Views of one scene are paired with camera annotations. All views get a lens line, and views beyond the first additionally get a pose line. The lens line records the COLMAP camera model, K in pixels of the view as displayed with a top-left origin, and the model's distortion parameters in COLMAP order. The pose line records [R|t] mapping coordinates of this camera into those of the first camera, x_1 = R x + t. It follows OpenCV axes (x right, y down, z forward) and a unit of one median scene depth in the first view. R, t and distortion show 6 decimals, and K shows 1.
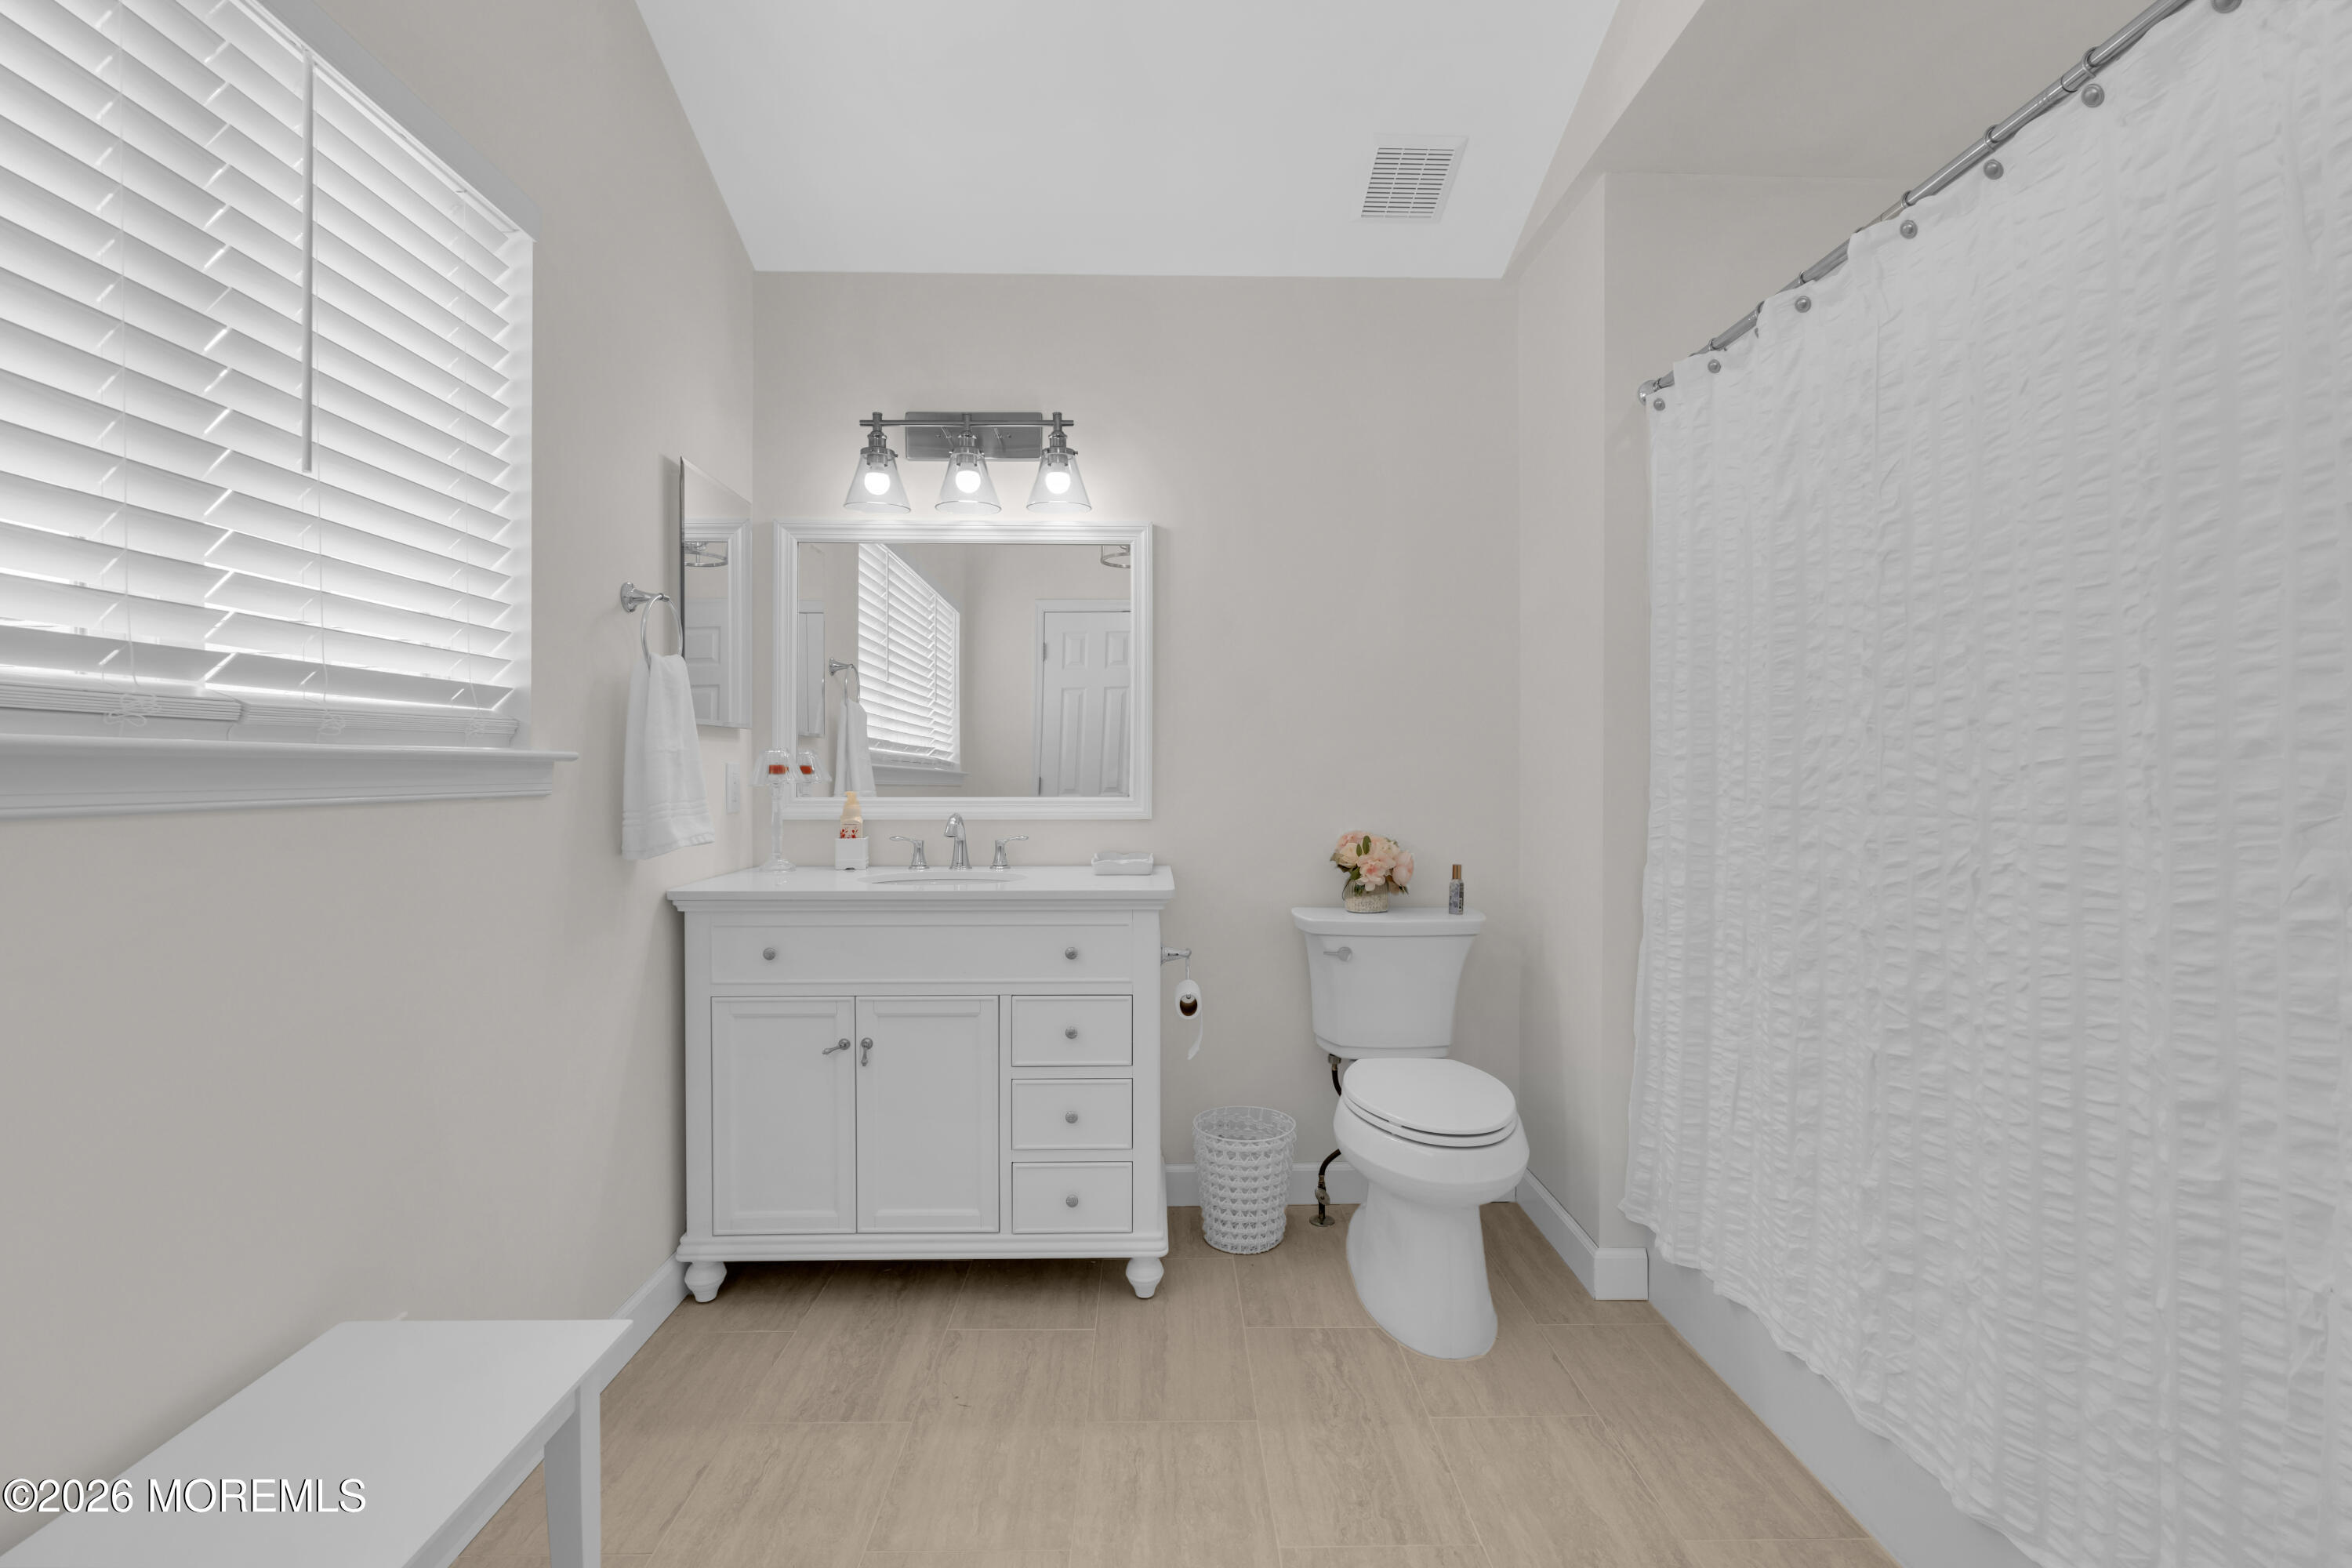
lens RADIAL K [[1057.9, 0, 1170.9], [0, 1057.9, 786.8], [0, 0, 1]] dist [-0.005753, 0.000326]
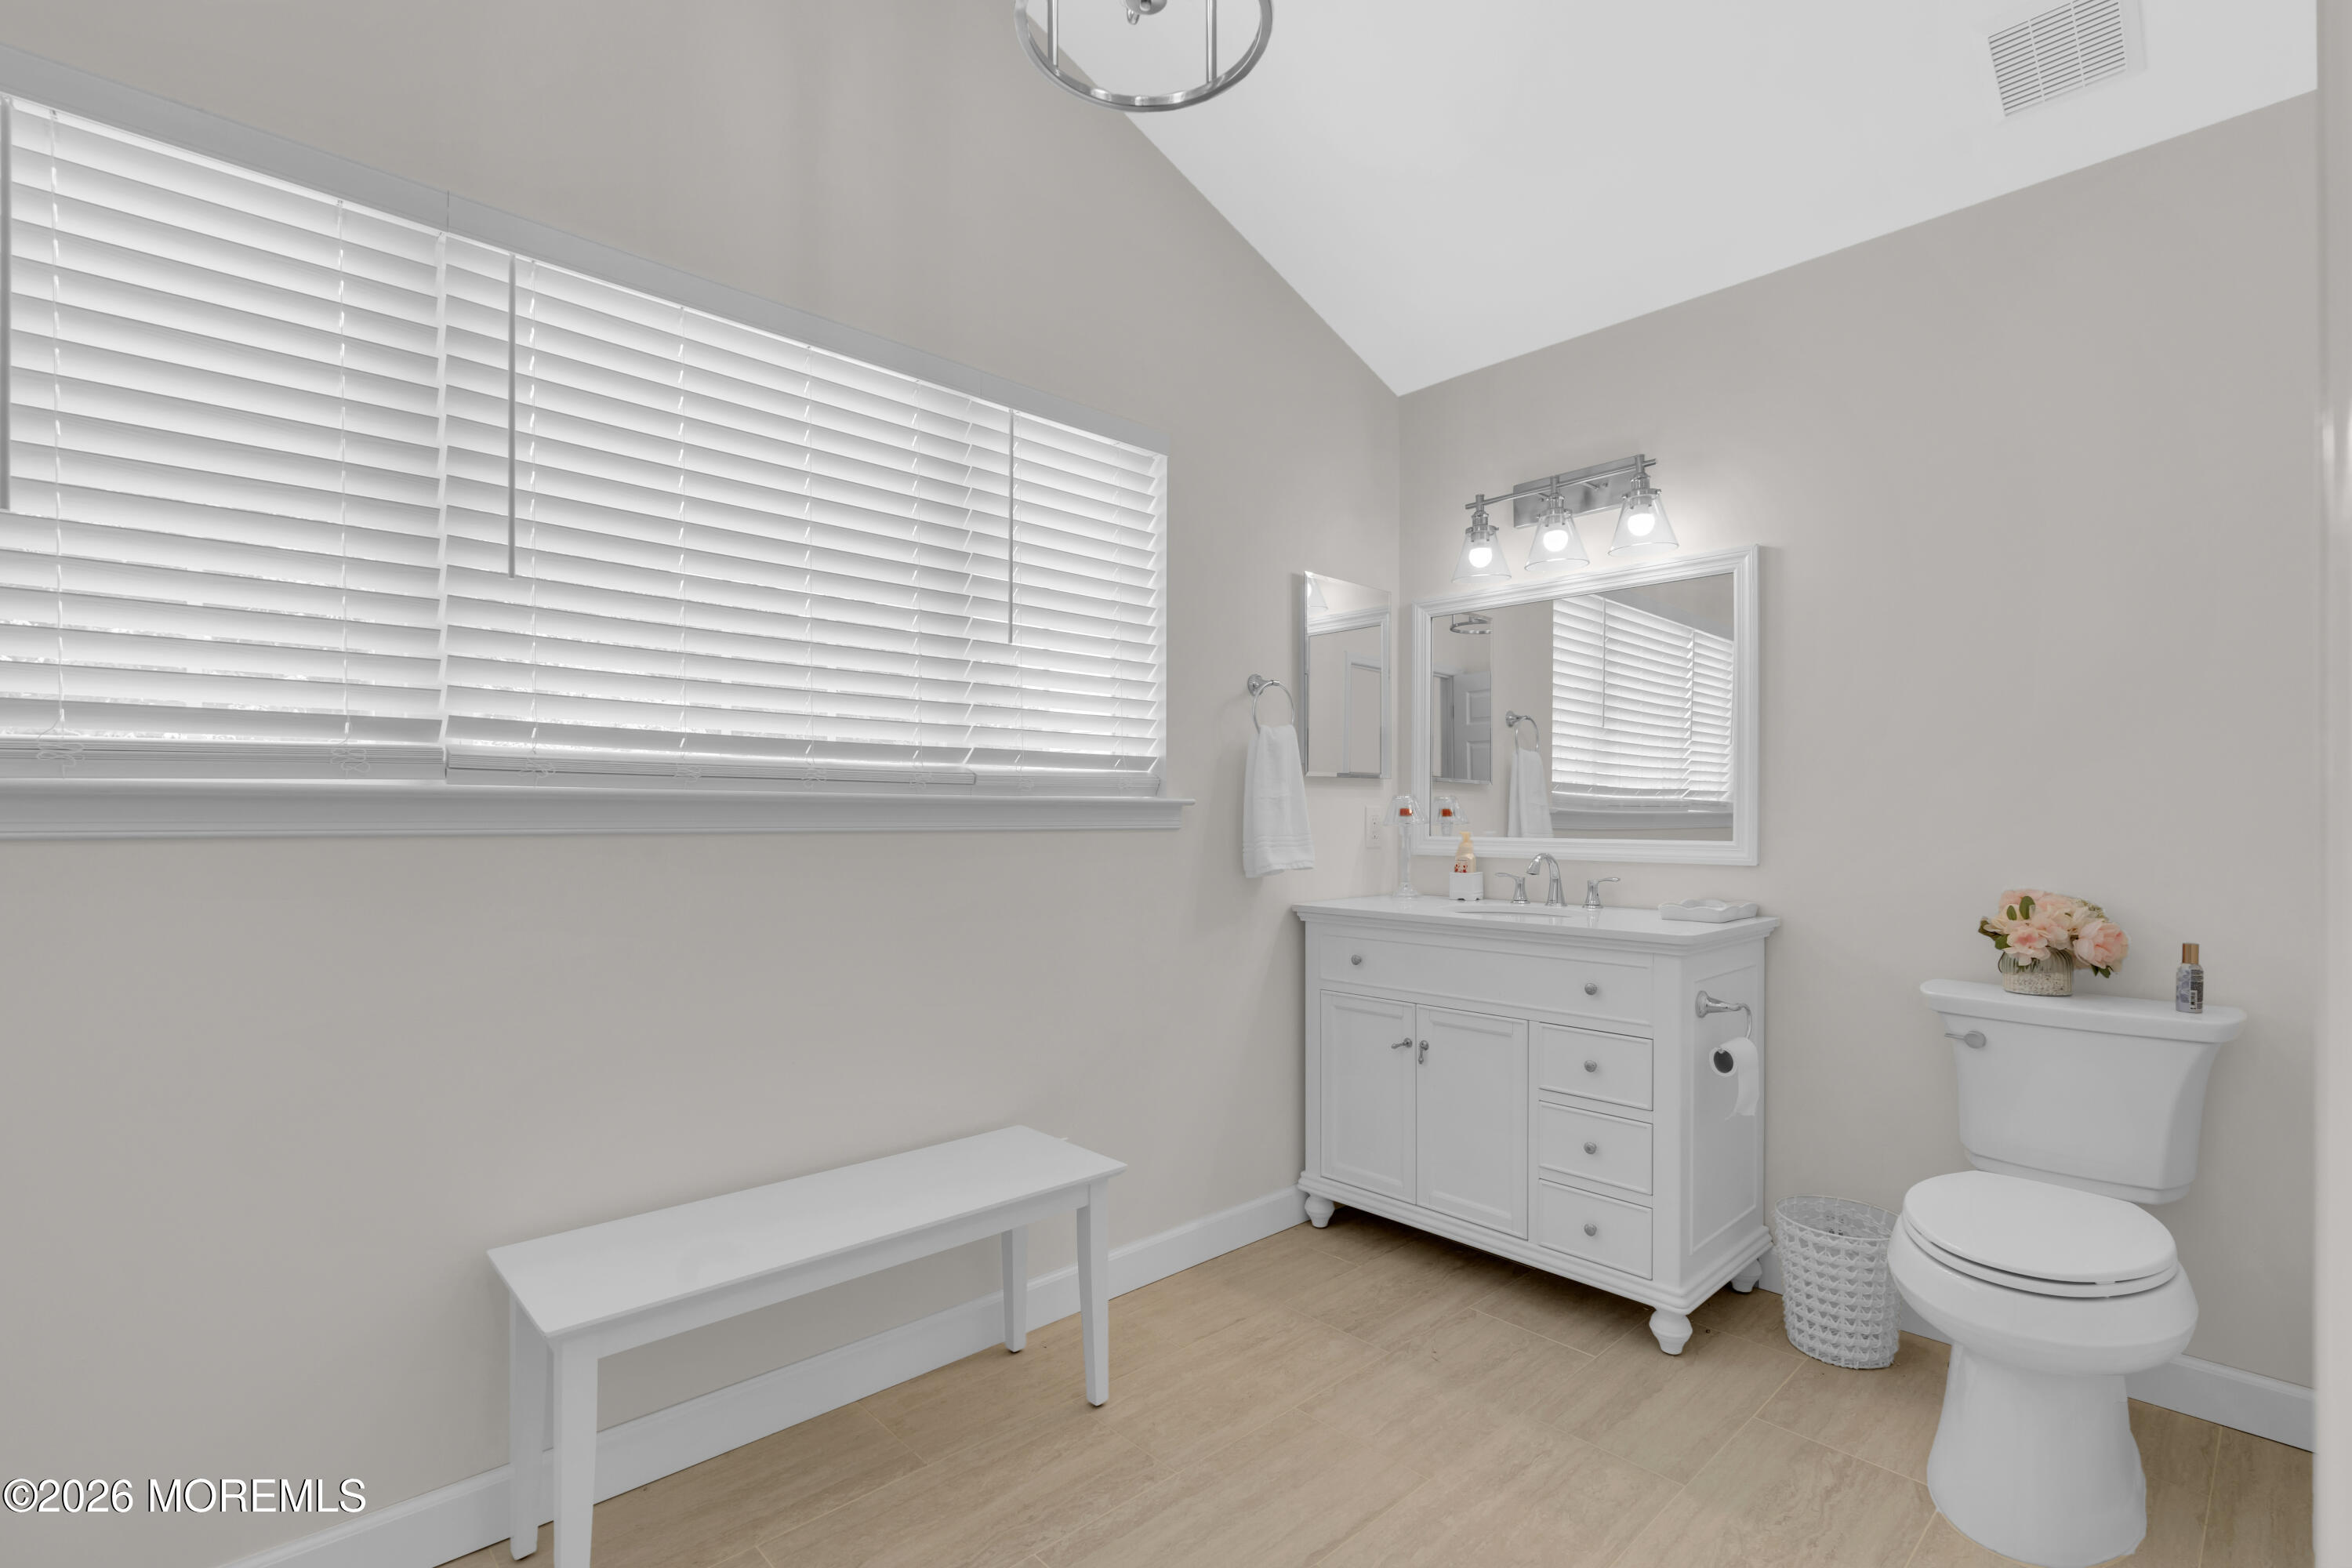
lens RADIAL K [[1079.1, 0, 1172.9], [0, 1079.1, 831.1], [0, 0, 1]] dist [0.000902, 0.000665]
pose [[0.667911, 0.012327, -0.744139, 0.403515], [-0.013655, 0.999897, 0.004307, 0.003985], [0.744116, 0.007285, 0.668010, -0.008745]]
